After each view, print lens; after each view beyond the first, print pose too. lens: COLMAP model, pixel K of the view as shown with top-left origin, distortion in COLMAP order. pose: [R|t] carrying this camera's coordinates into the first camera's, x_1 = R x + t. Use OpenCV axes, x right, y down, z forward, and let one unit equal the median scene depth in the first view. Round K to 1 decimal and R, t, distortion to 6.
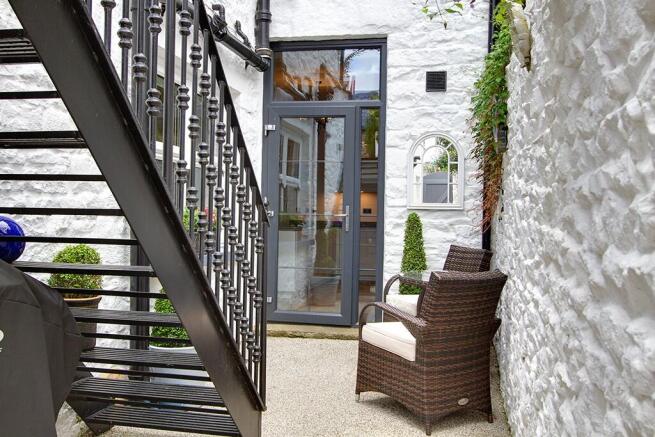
lens RADIAL K [[572.4, 0, 327.6], [0, 572.4, 218.2], [0, 0, 1]] dist [0.001703, 0.001009]
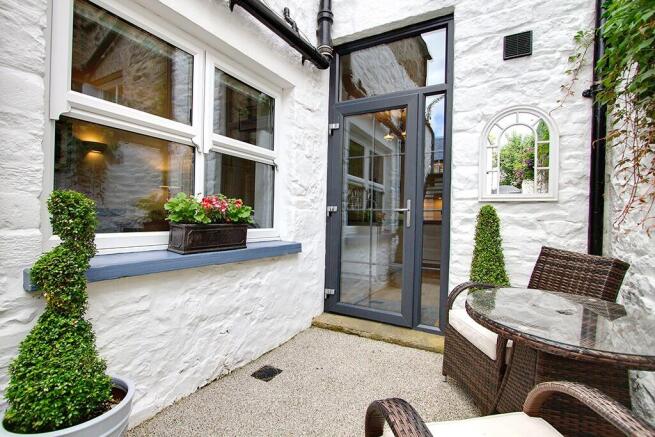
lens RADIAL K [[305.2, 0, 329.0], [0, 305.2, 217.9], [0, 0, 1]] dist [-0.010947, -0.000894]
pose [[0.951775, 0.005060, -0.306756, 0.065732], [-0.007022, 0.999961, -0.005291, 0.012251], [0.306717, 0.007189, 0.951773, 0.498781]]
